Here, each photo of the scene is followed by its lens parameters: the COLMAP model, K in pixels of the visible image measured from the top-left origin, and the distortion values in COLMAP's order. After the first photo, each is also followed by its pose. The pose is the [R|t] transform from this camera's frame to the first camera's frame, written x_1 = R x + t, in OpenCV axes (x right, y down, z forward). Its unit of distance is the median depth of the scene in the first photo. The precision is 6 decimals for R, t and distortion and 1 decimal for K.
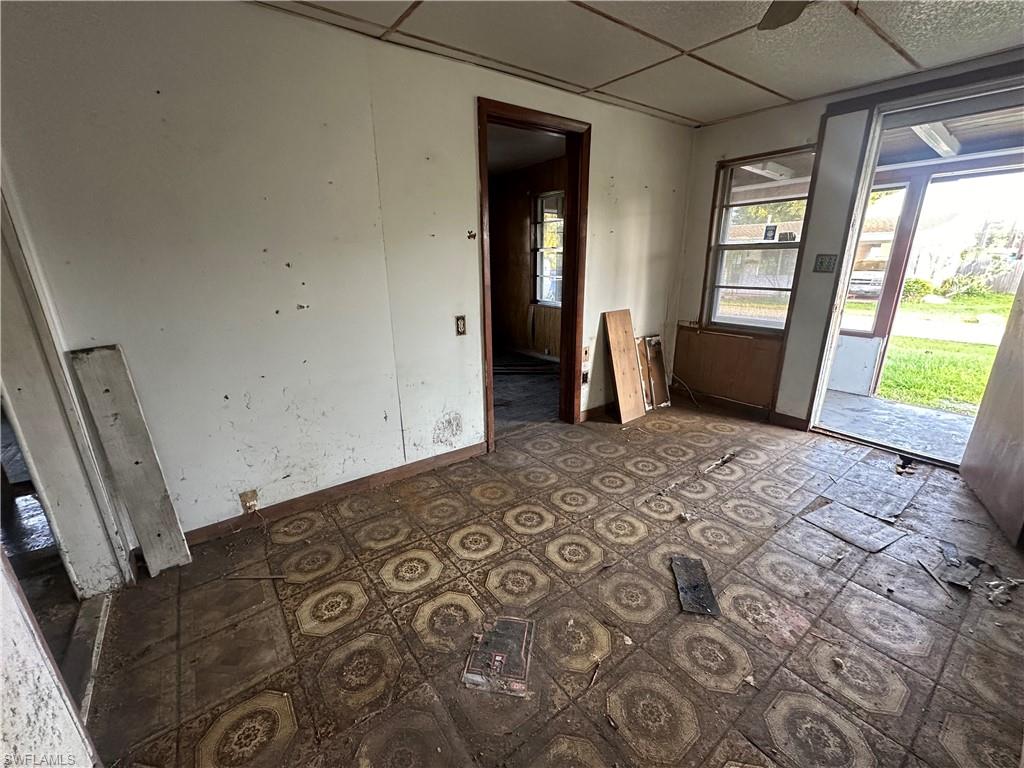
lens RADIAL K [[420.8, 0, 513.3], [0, 420.8, 385.1], [0, 0, 1]] dist [-0.001202, -0.000770]
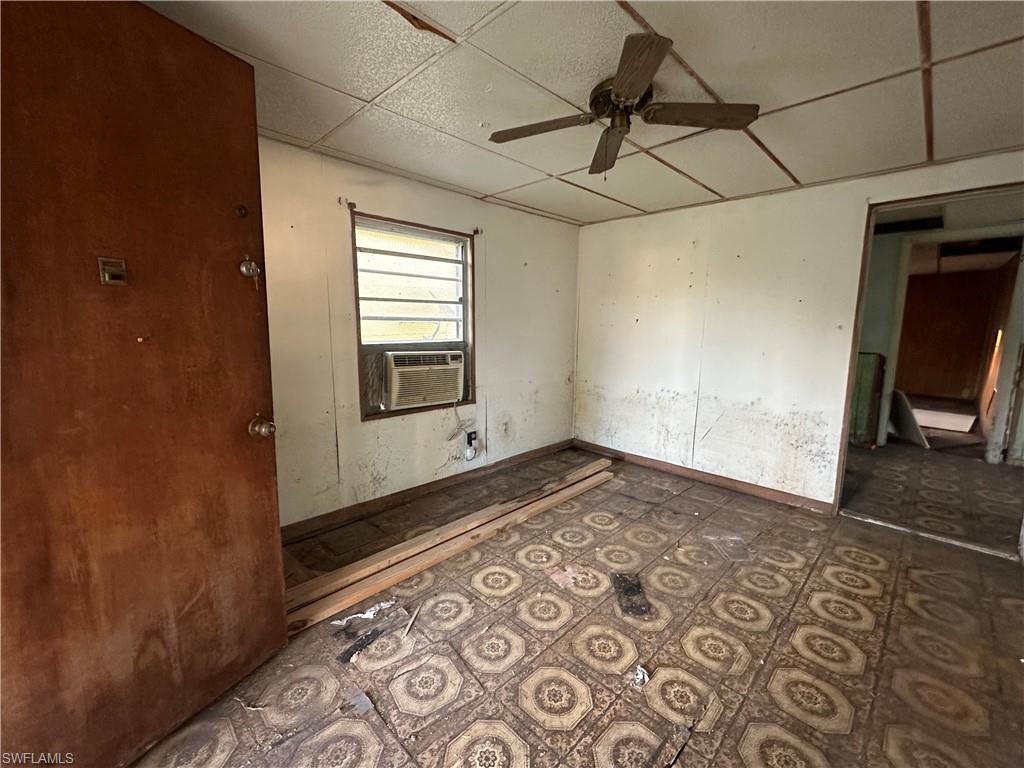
lens RADIAL K [[420.8, 0, 511.9], [0, 420.8, 383.9], [0, 0, 1]] dist [-0.001202, -0.000770]
pose [[-0.989915, 0.018437, -0.140460, 0.841964], [-0.044025, 0.902364, 0.428719, -0.517375], [0.134651, 0.430579, -0.892452, 1.624628]]
